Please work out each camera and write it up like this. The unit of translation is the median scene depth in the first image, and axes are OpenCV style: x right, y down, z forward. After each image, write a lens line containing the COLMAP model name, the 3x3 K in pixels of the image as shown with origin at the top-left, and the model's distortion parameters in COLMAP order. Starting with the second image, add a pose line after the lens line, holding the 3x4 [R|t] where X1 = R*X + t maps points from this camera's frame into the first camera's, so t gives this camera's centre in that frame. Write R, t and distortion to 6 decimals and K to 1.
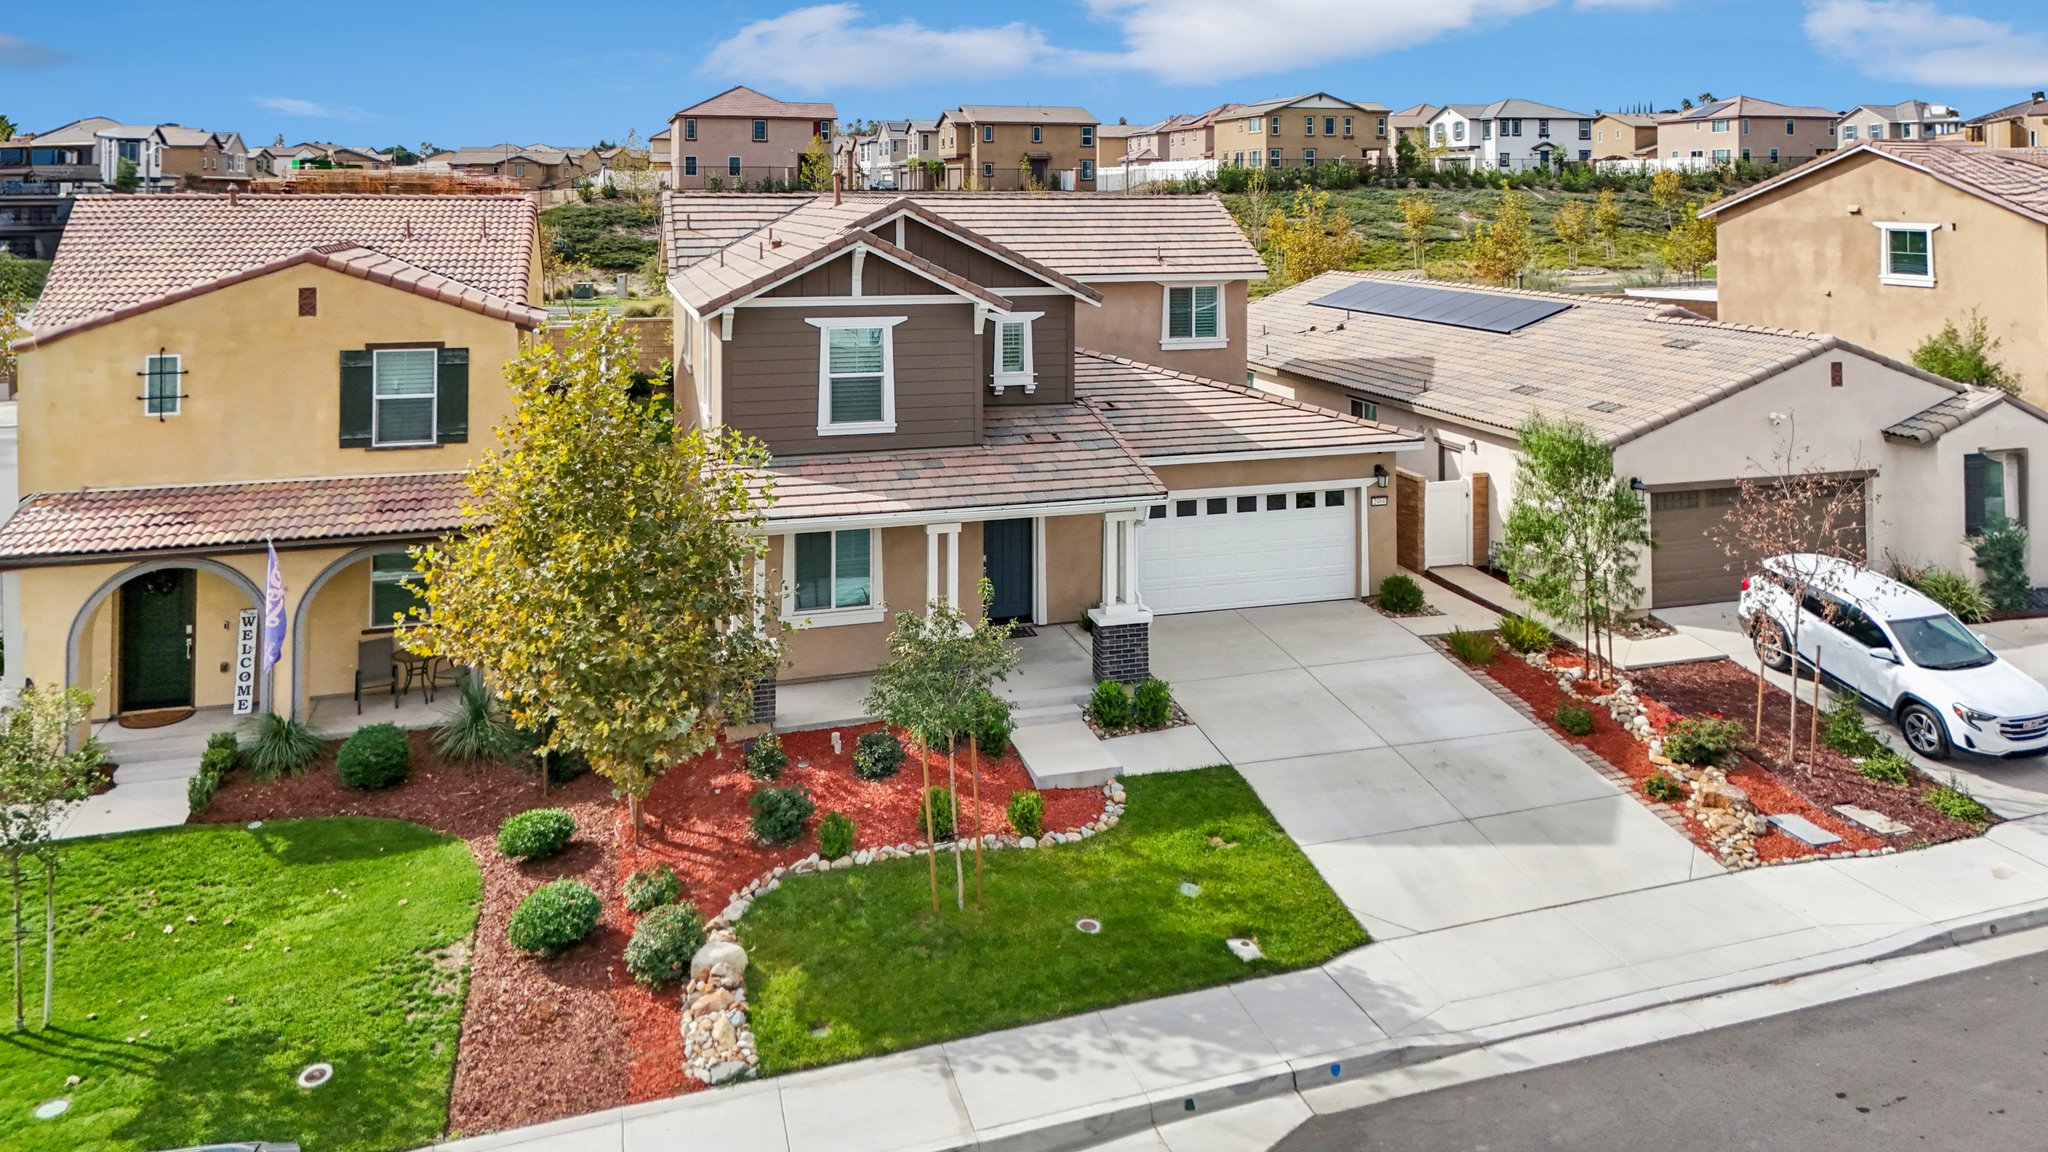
lens RADIAL K [[1372.1, 0, 1012.2], [0, 1372.1, 240.9], [0, 0, 1]] dist [0.045095, -0.033377]
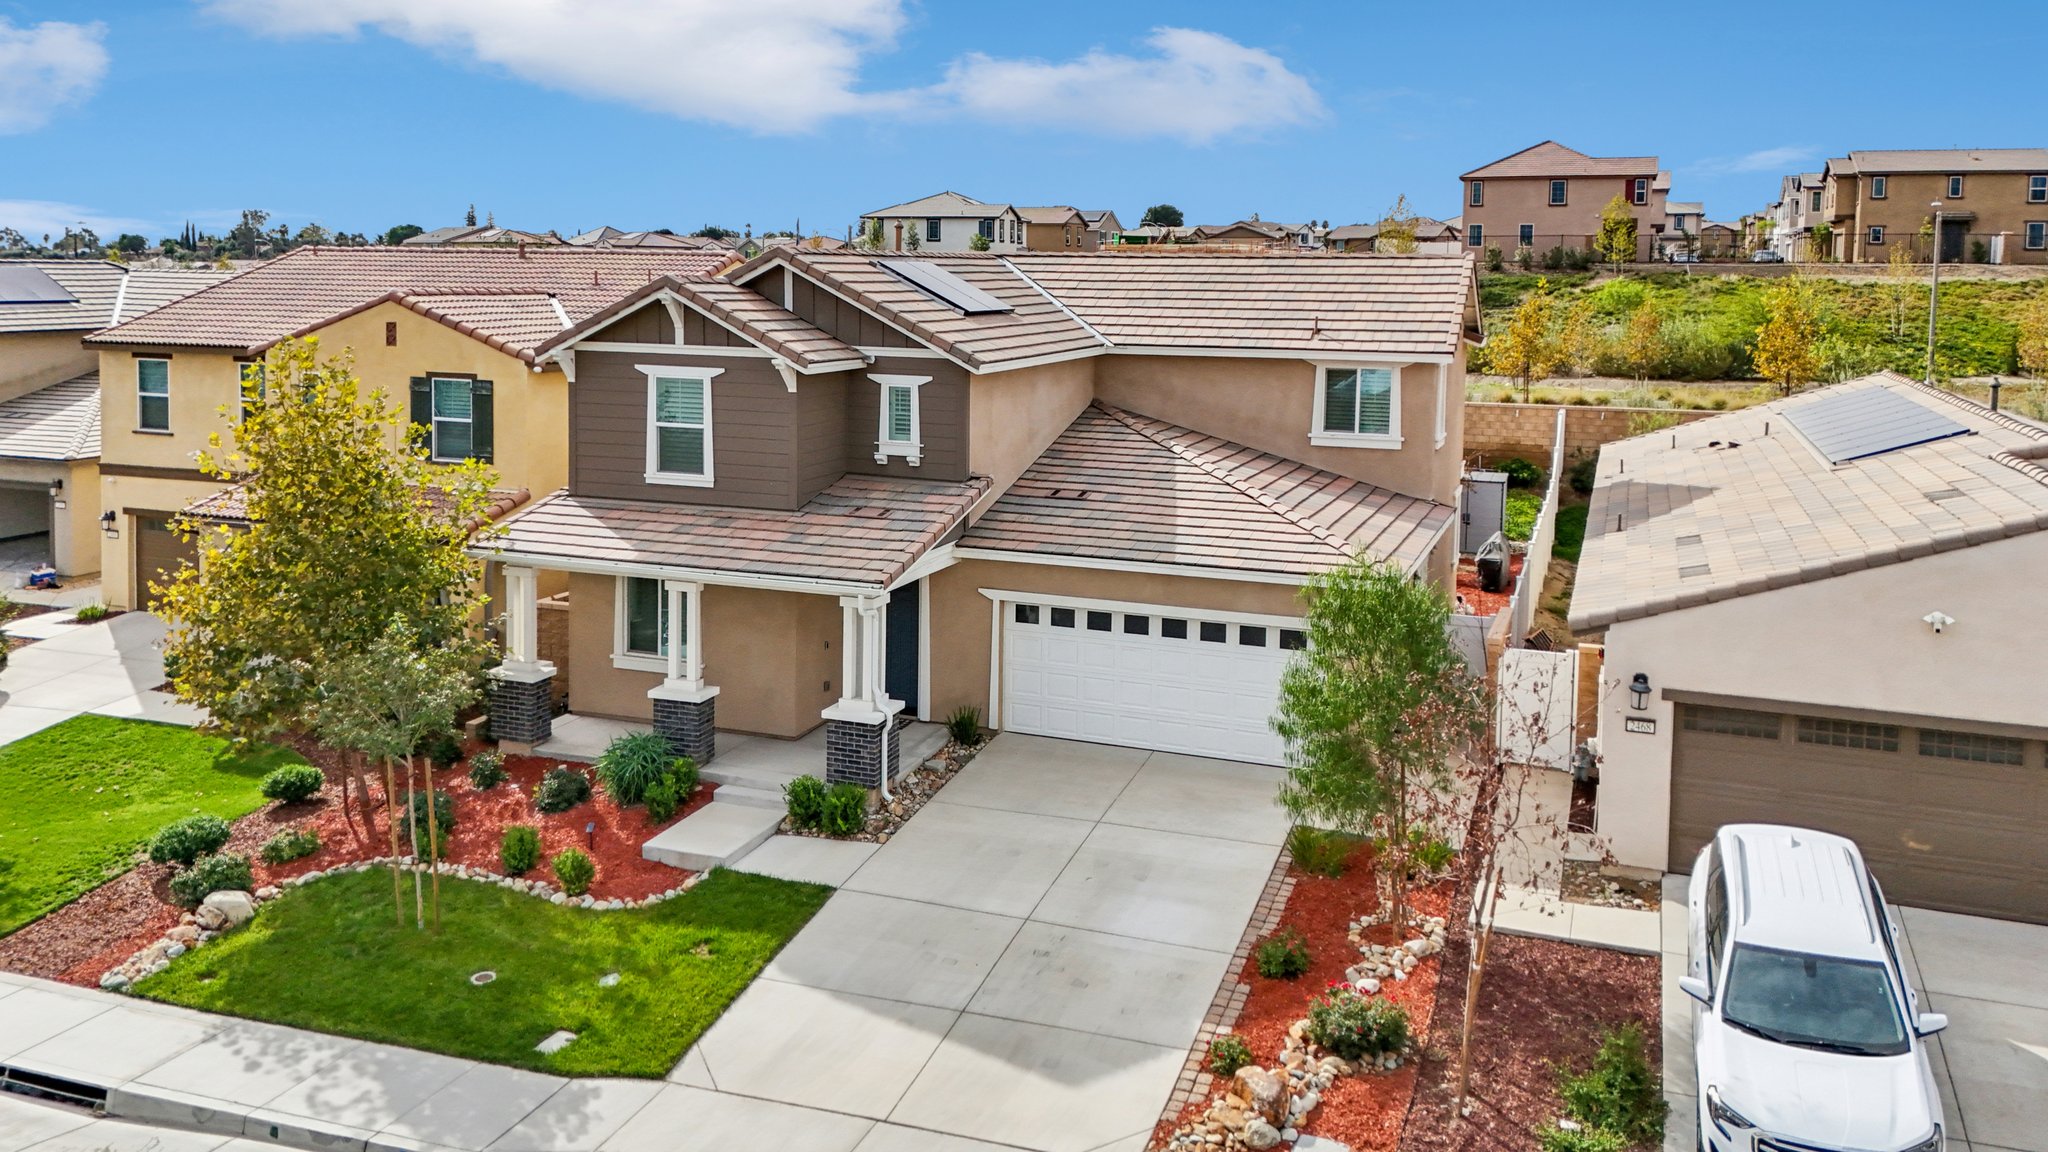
lens RADIAL K [[1535.6, 0, 1055.0], [0, 1535.6, 370.7], [0, 0, 1]] dist [0.032240, -0.011469]
pose [[0.806879, 0.048056, -0.588759, 0.783856], [-0.029558, 0.998721, 0.041010, 0.004613], [0.589977, -0.015688, 0.807268, 0.275934]]
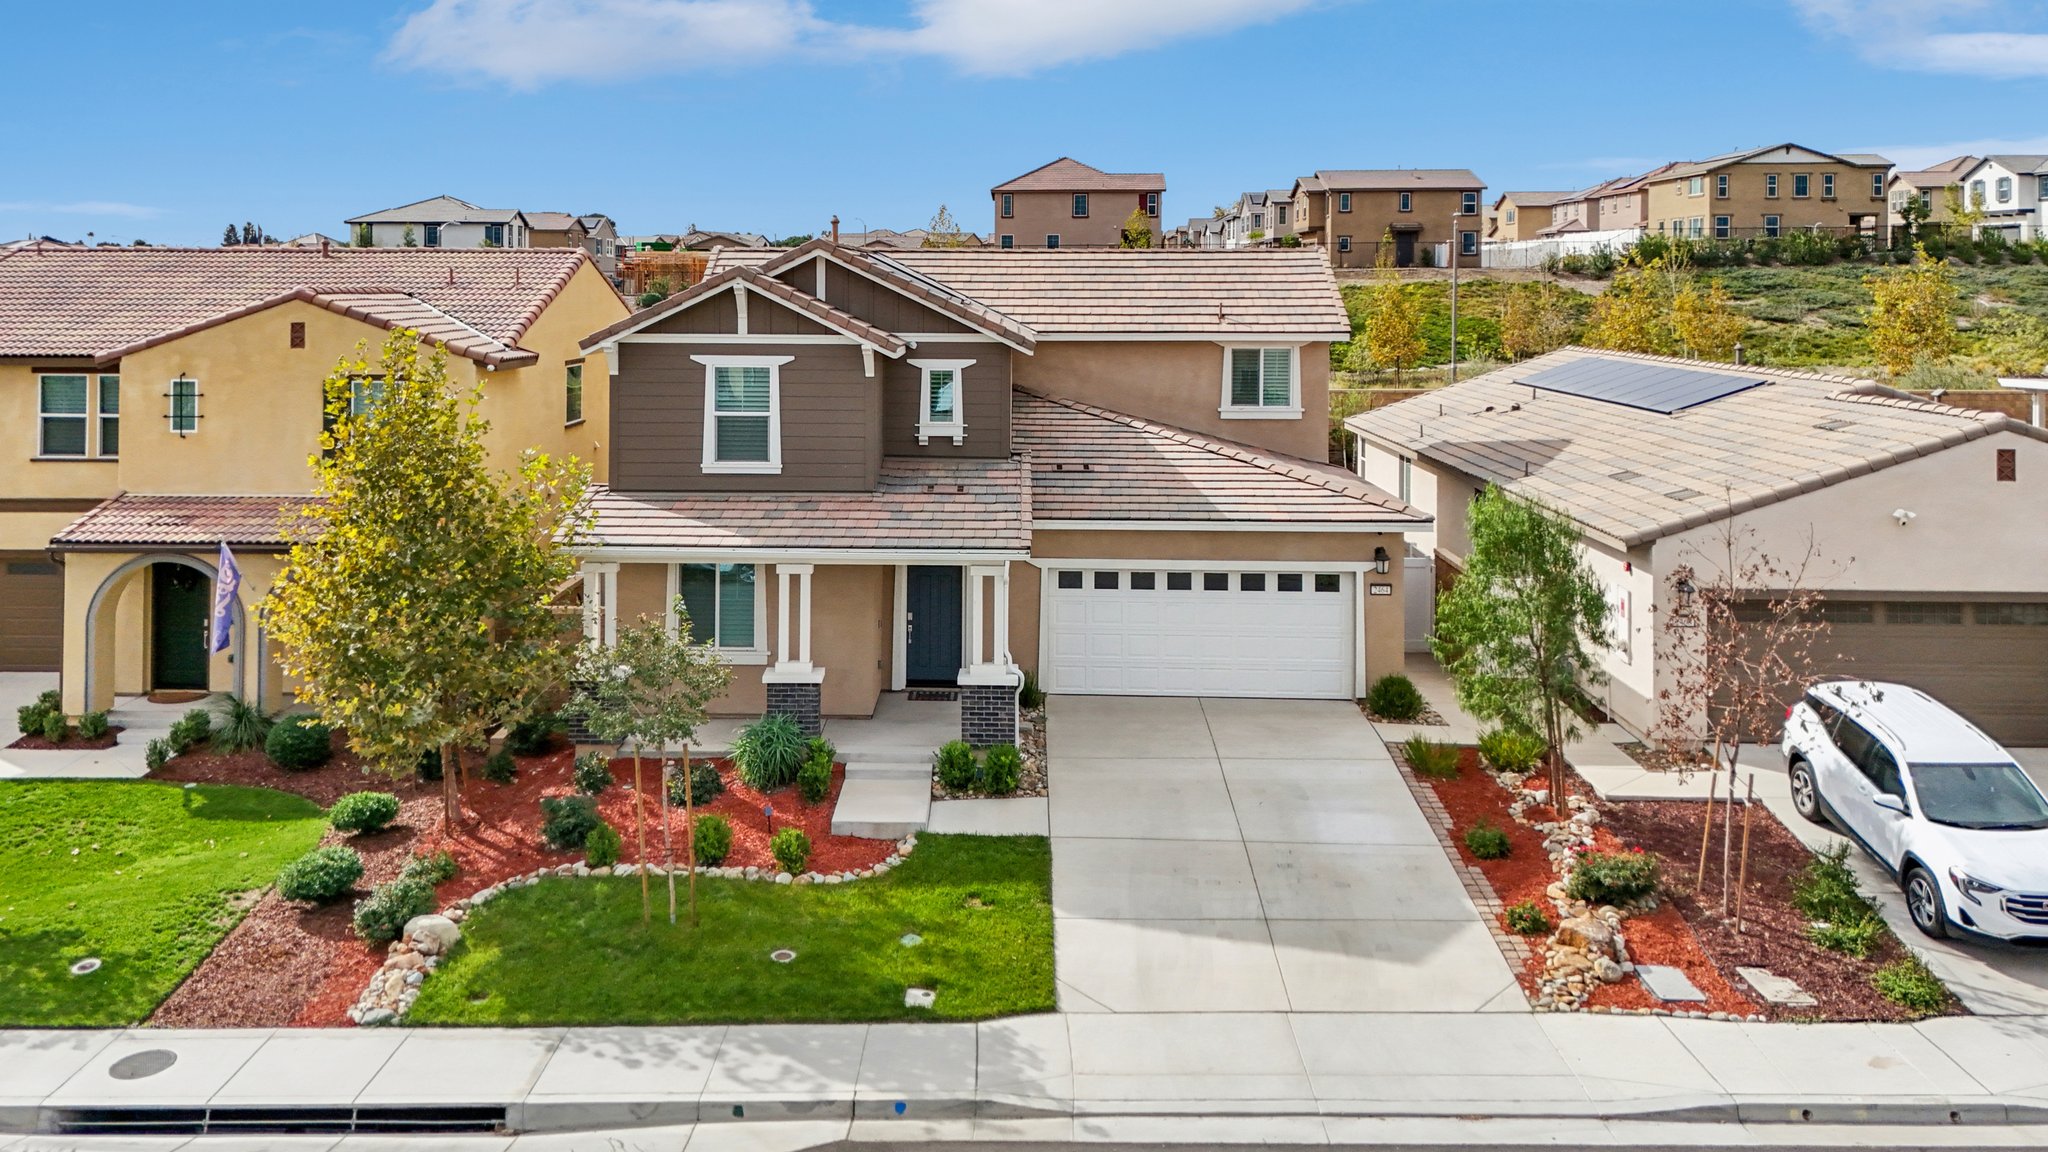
lens RADIAL K [[1551.0, 0, 948.9], [0, 1551.0, 333.1], [0, 0, 1]] dist [0.055450, -0.053265]
pose [[0.946266, 0.010345, -0.323225, 0.404528], [-0.010992, 0.999940, -0.000175, 0.039390], [0.323203, 0.003718, 0.946322, -0.012564]]
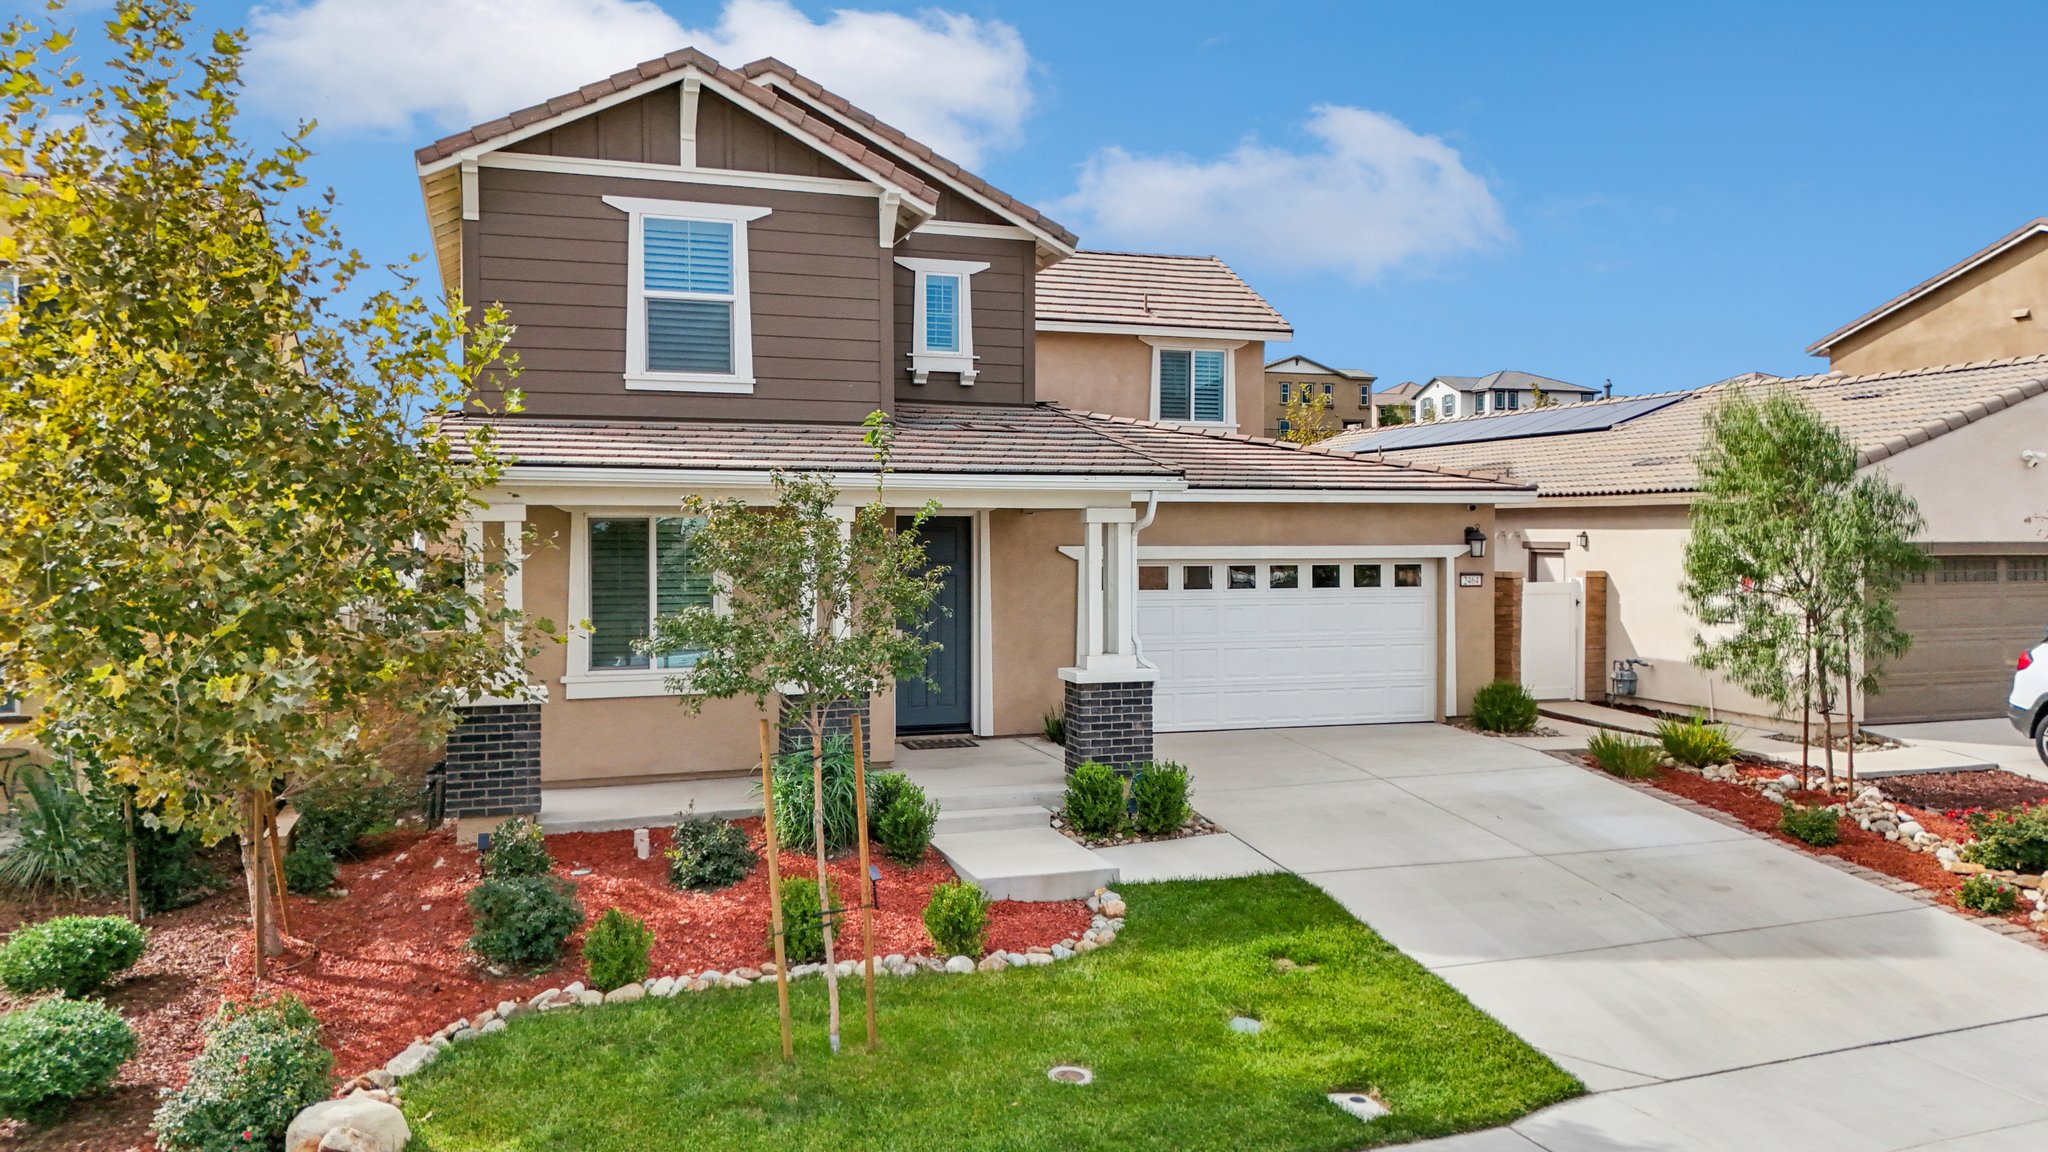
lens RADIAL K [[1499.2, 0, 1024.0], [0, 1499.2, 576.0], [0, 0, 1]] dist [0.053973, -0.053284]
pose [[0.998770, 0.002932, 0.049505, 0.005539], [-0.003195, 0.999981, 0.005239, 0.229078], [-0.049489, -0.005391, 0.998760, 0.318658]]
